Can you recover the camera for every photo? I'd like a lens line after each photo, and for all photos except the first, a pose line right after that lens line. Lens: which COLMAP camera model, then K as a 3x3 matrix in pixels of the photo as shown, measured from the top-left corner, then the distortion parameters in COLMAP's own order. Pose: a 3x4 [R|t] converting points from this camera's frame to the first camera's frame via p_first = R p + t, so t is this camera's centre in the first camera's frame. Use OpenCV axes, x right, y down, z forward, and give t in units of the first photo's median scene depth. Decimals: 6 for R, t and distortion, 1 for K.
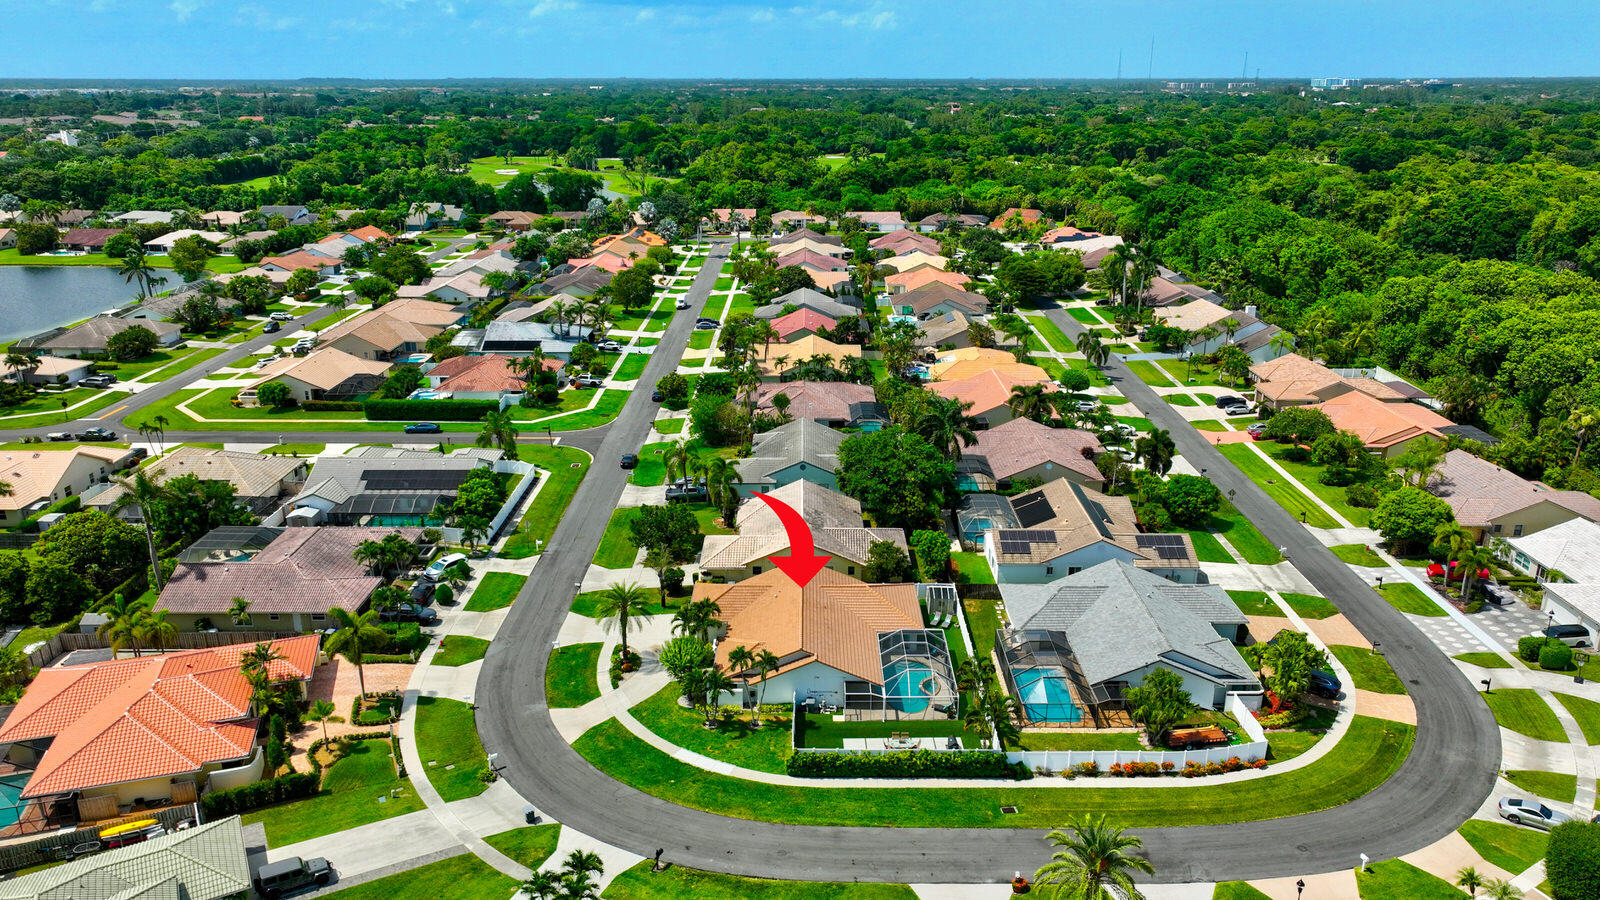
lens RADIAL K [[1130.0, 0, 803.8], [0, 1130.0, 457.2], [0, 0, 1]] dist [0.009687, 0.001294]
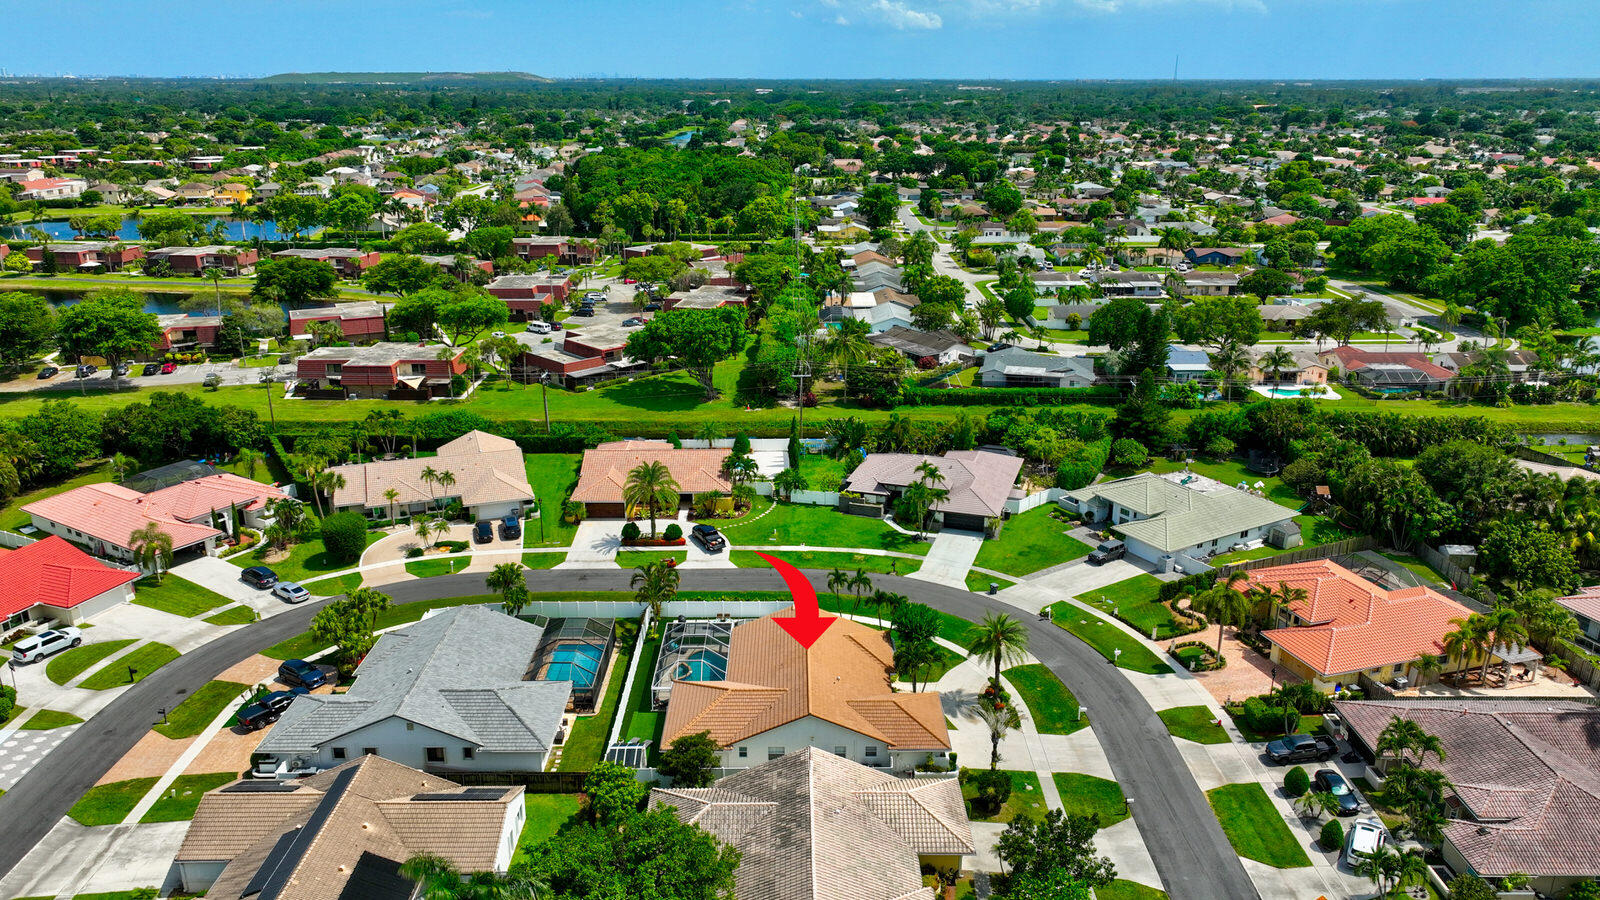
lens RADIAL K [[1139.7, 0, 801.9], [0, 1139.7, 448.2], [0, 0, 1]] dist [0.007685, 0.008201]
pose [[-0.999954, 0.002283, -0.009282, 0.009935], [-0.003745, 0.799805, 0.600249, -0.494072], [0.008794, 0.600256, -0.799760, 1.457432]]
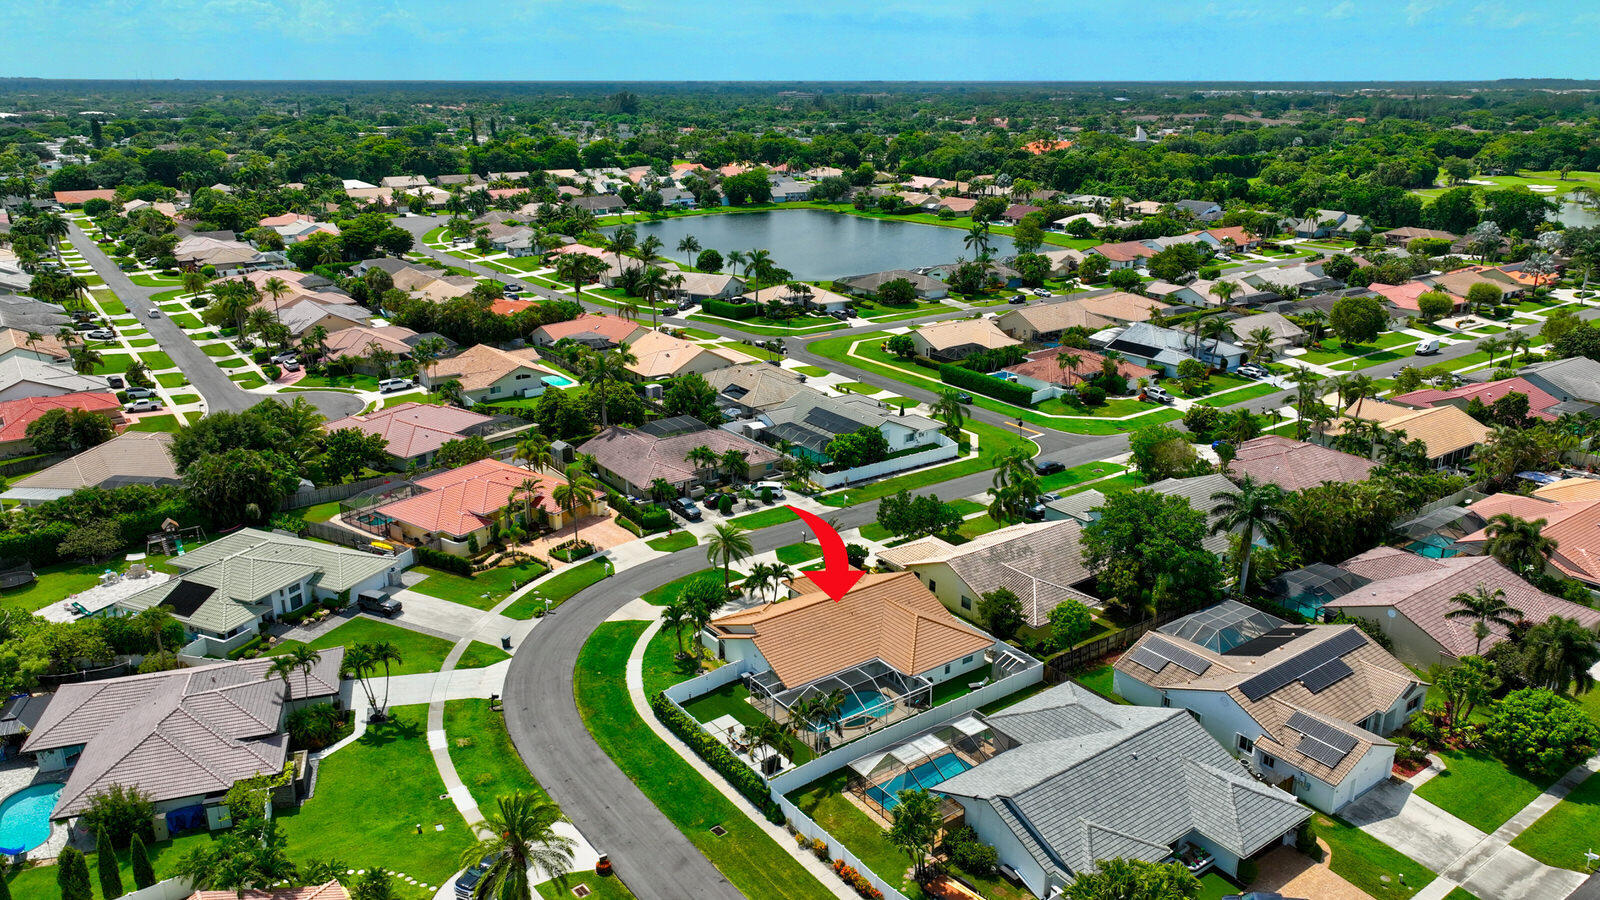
lens RADIAL K [[1139.7, 0, 801.9], [0, 1139.7, 448.2], [0, 0, 1]] dist [0.007685, 0.008201]
pose [[0.590722, 0.250744, -0.766926, 0.646523], [-0.259382, 0.959050, 0.113771, -0.095952], [0.764048, 0.131720, 0.631570, 0.286699]]
